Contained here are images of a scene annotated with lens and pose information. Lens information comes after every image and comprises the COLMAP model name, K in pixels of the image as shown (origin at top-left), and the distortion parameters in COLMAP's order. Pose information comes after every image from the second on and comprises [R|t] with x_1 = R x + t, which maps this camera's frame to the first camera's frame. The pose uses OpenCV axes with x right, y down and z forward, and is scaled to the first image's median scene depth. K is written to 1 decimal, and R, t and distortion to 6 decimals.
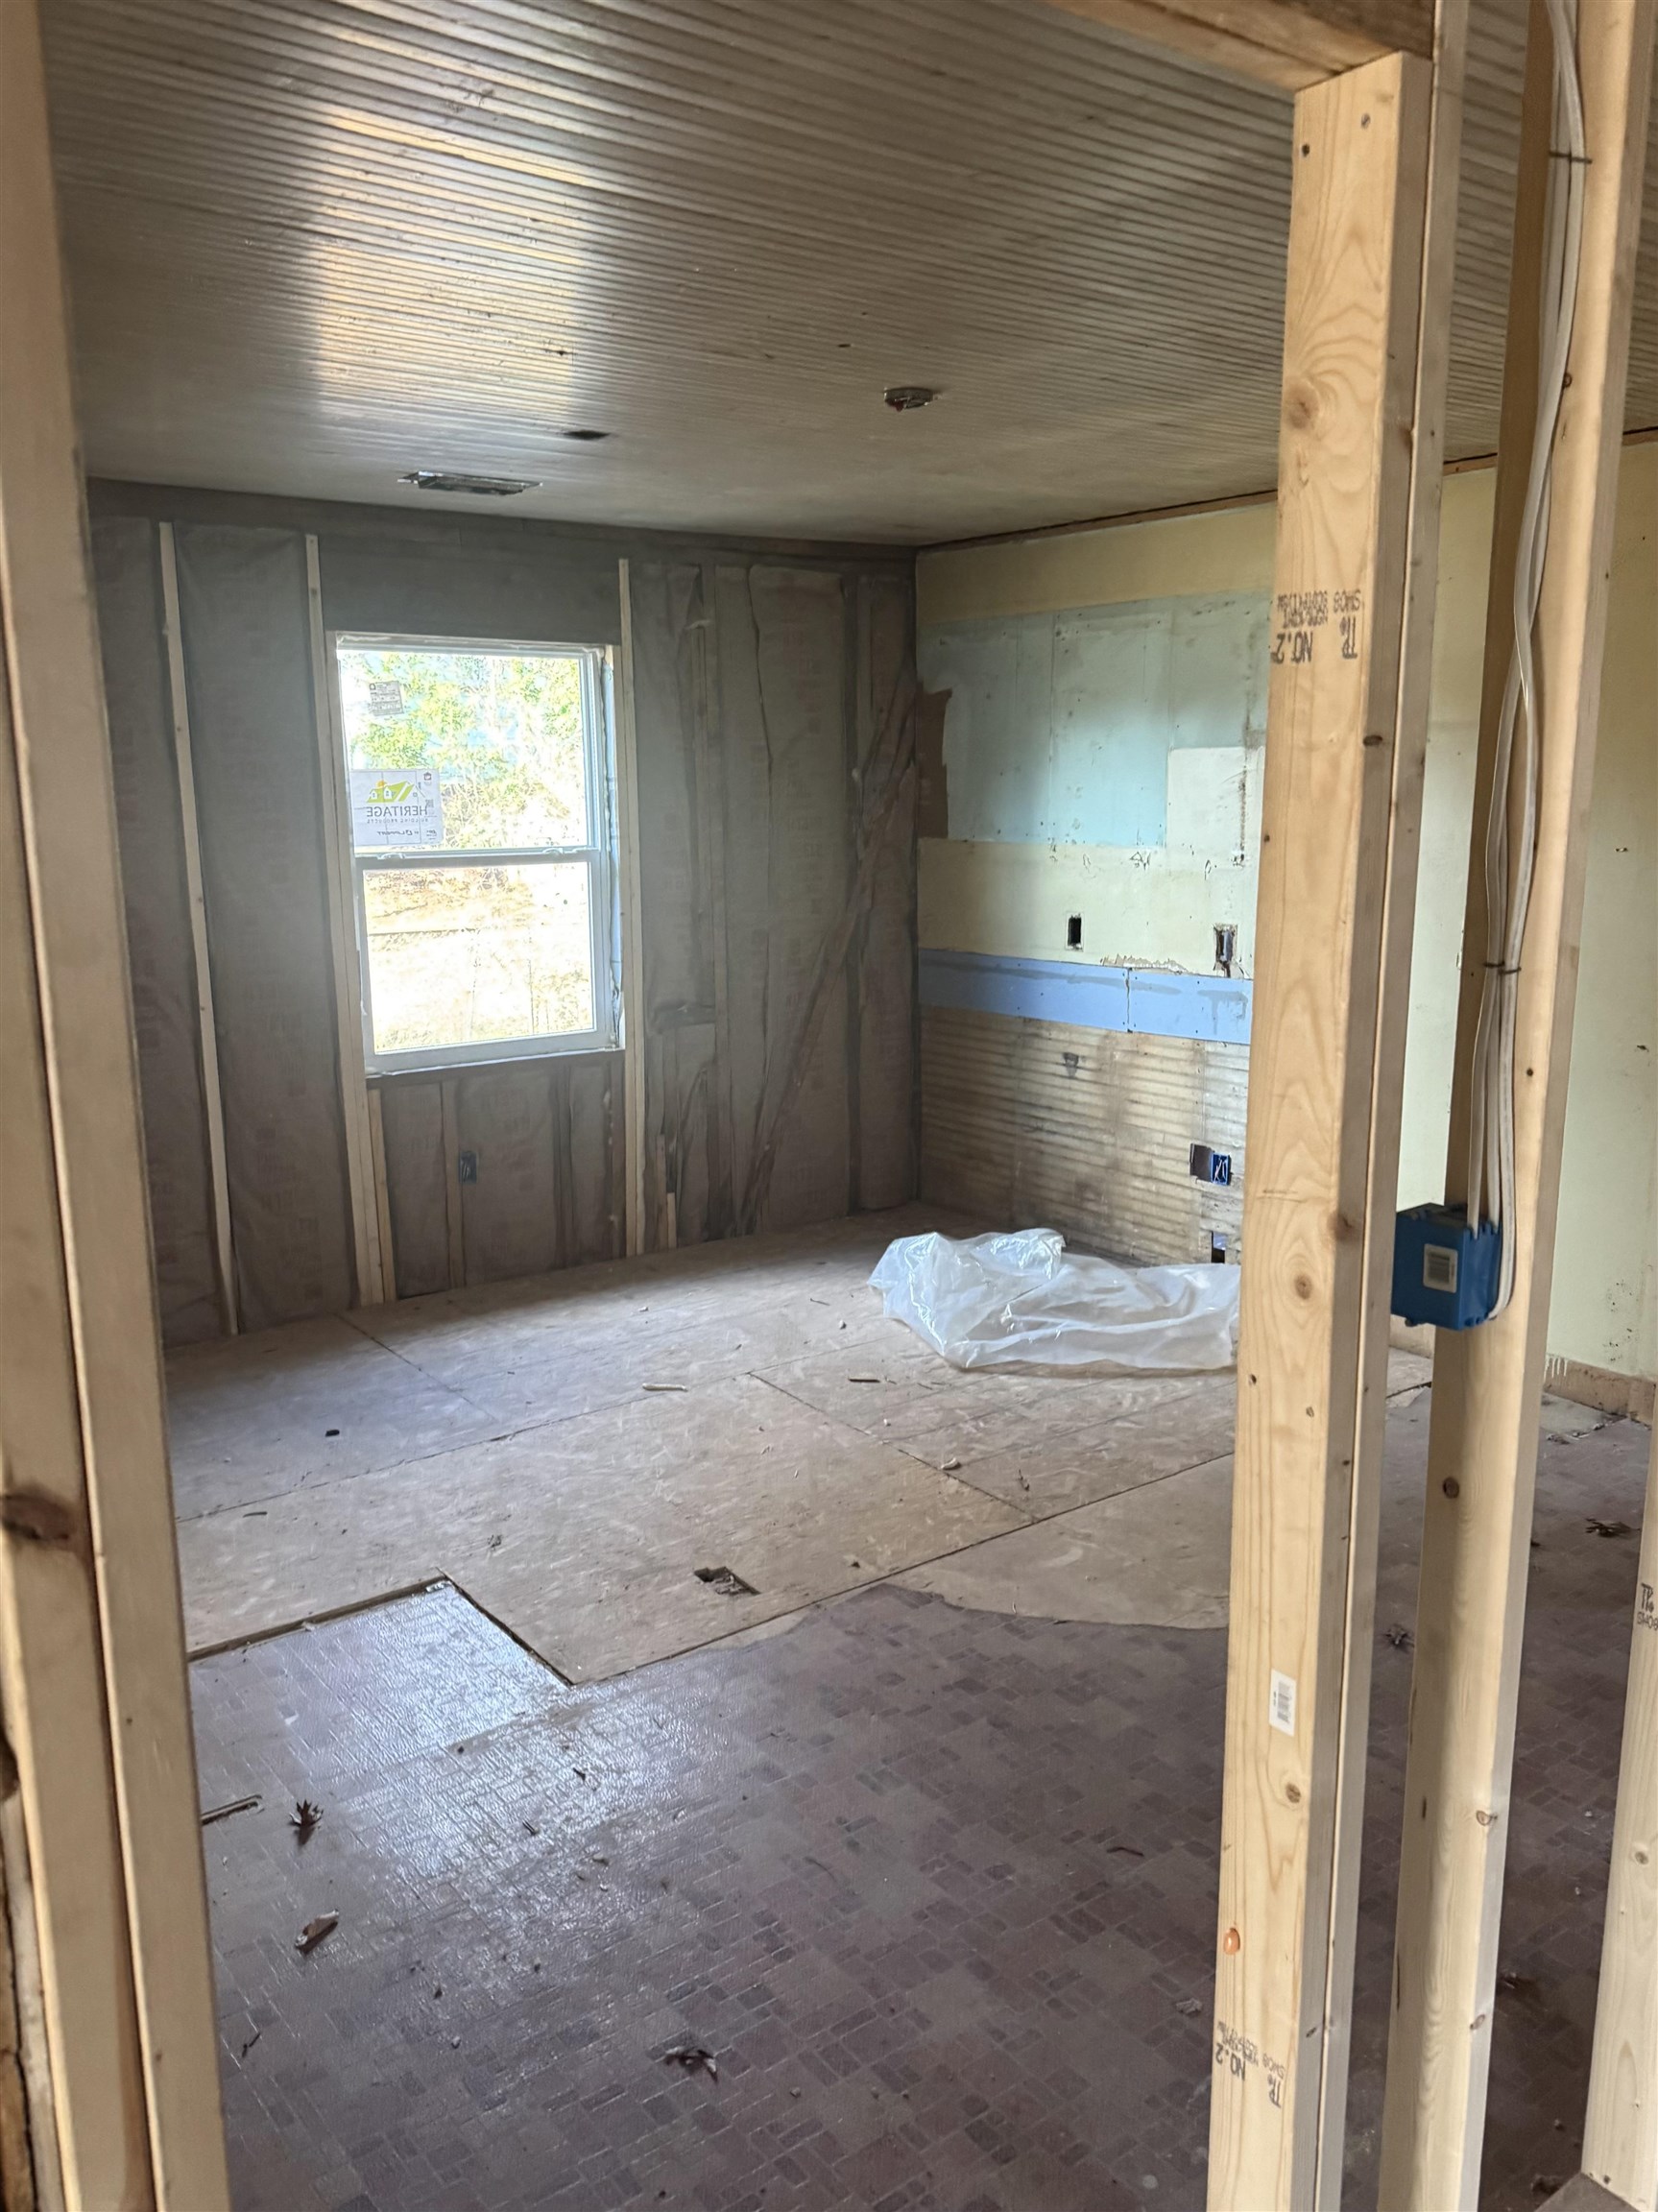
lens RADIAL K [[1720.5, 0, 827.4], [0, 1720.5, 1104.2], [0, 0, 1]] dist [0.006124, -0.007307]
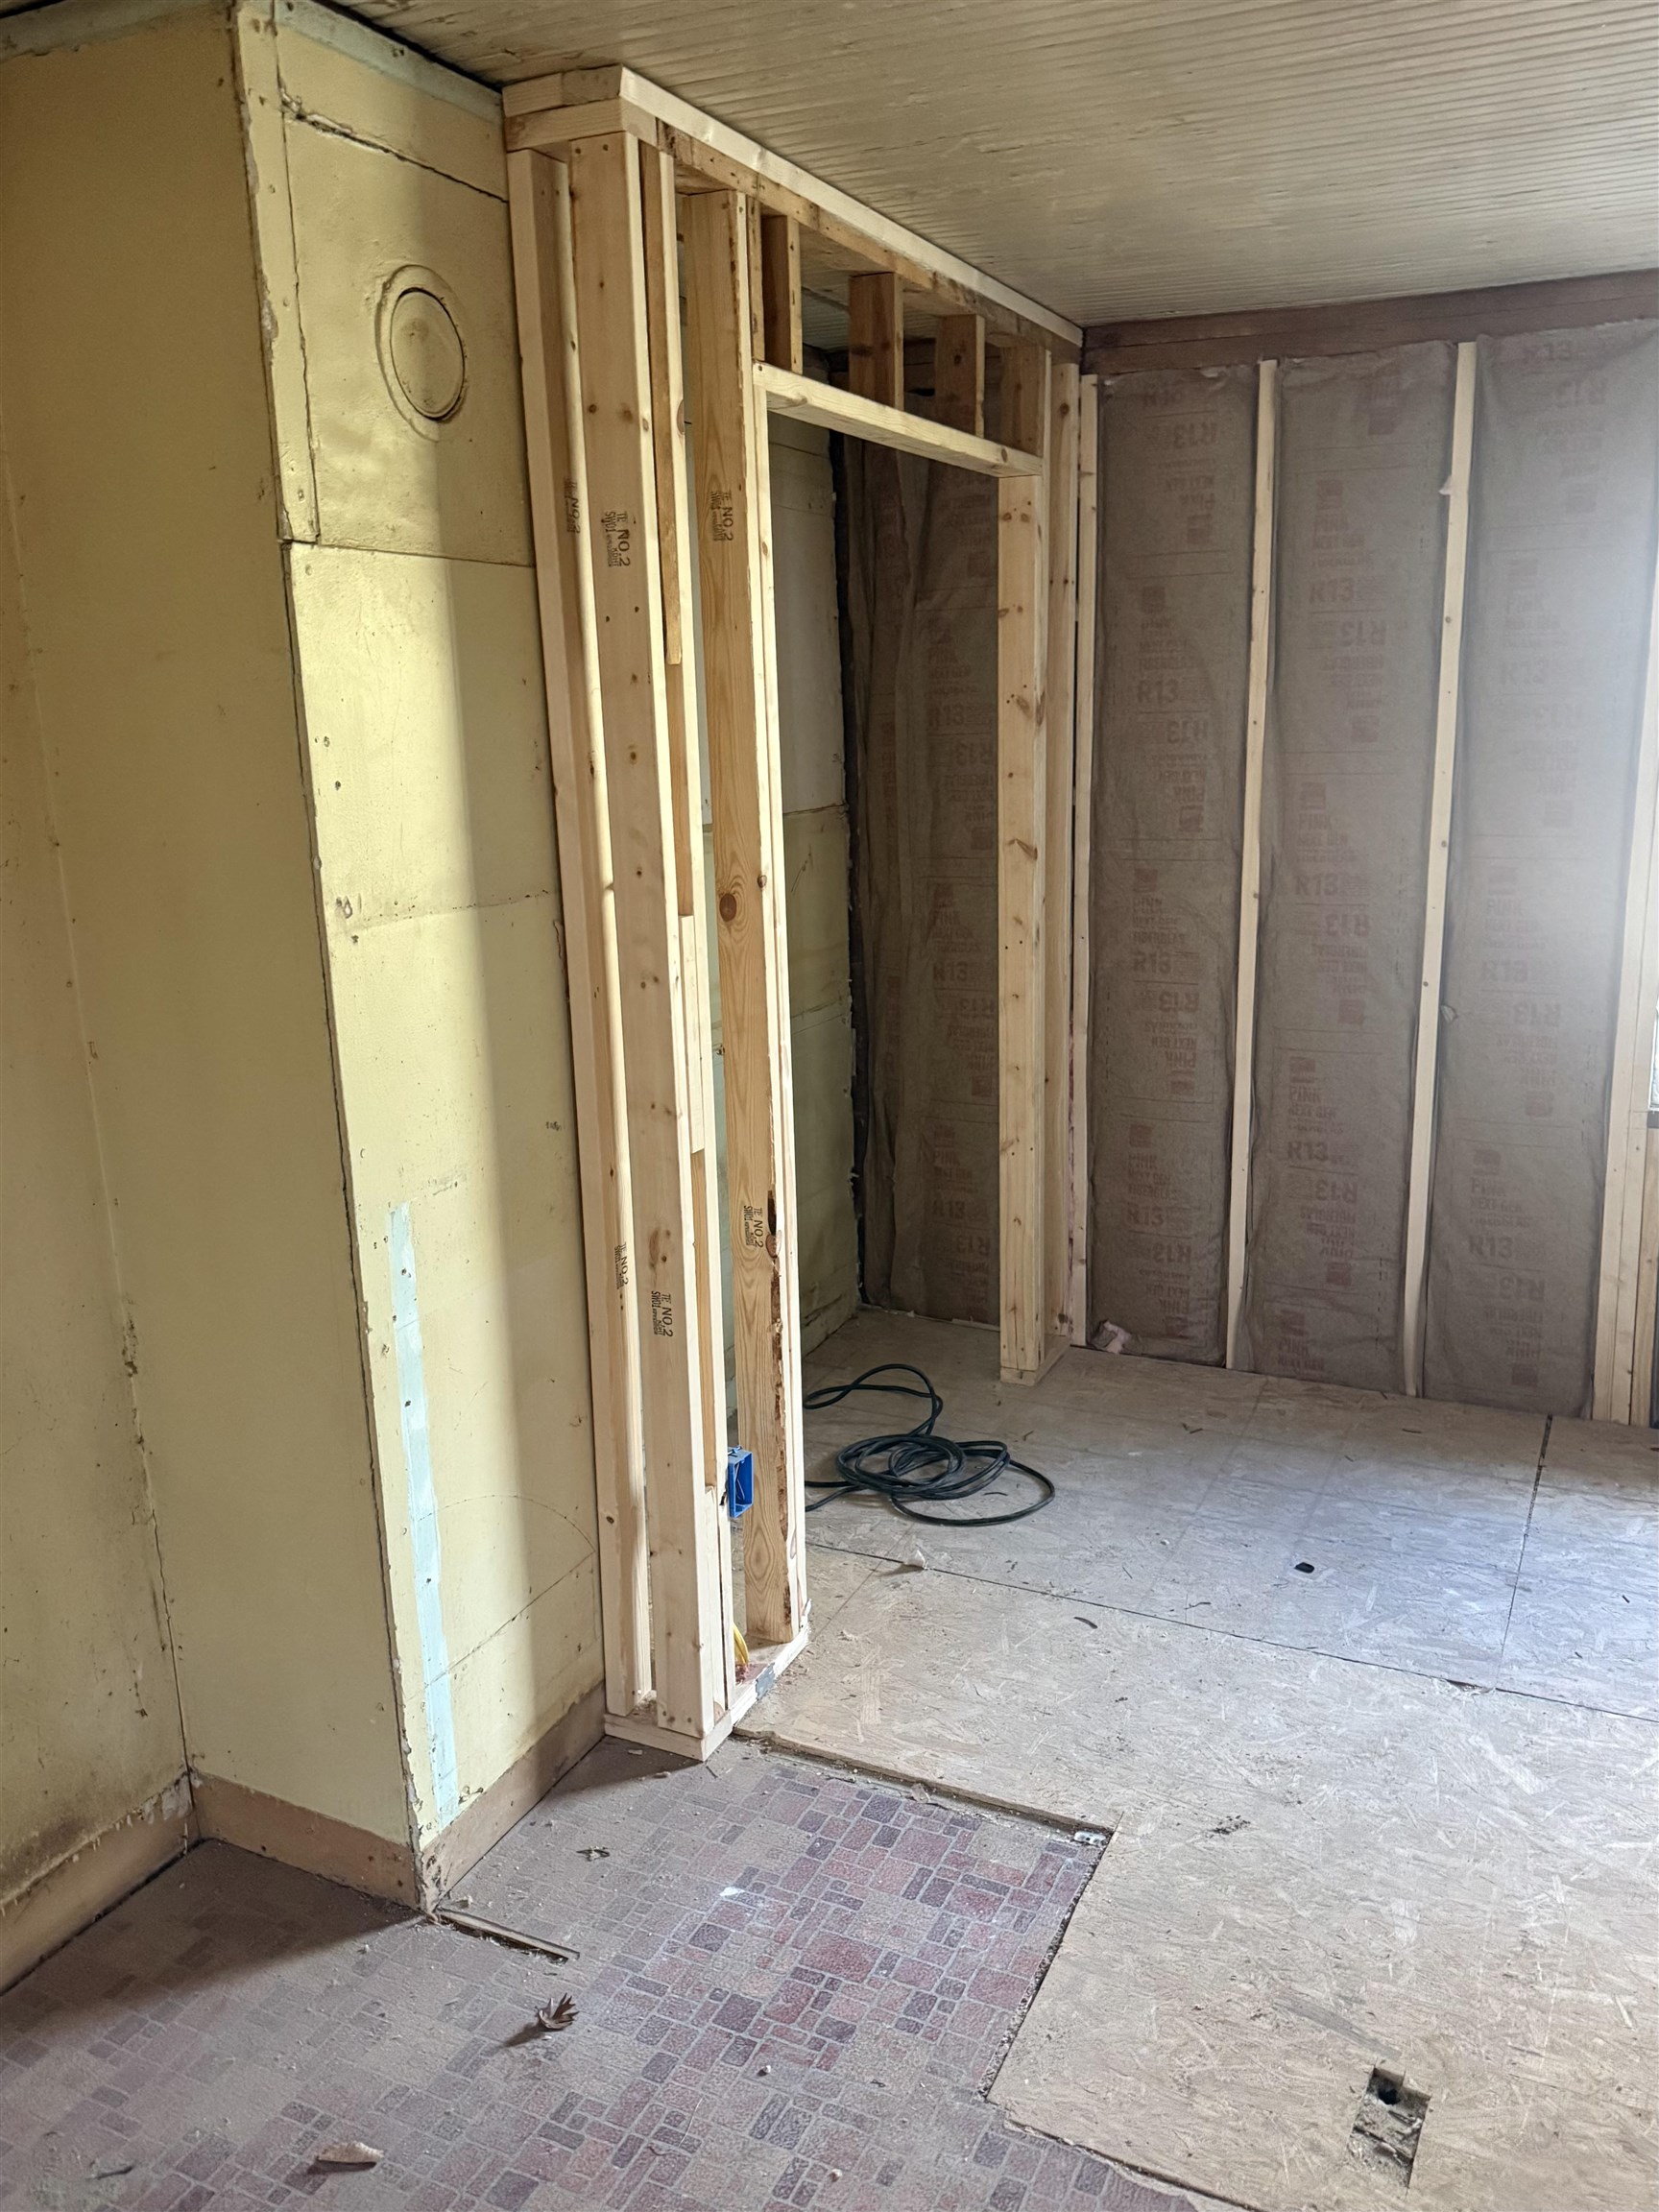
lens RADIAL K [[1720.5, 0, 827.9], [0, 1720.5, 1104.2], [0, 0, 1]] dist [0.006124, -0.007307]
pose [[0.452718, 0.197792, -0.869439, 0.221769], [-0.150128, 0.978074, 0.144334, -0.080478], [0.878925, 0.065184, 0.472486, 0.434202]]
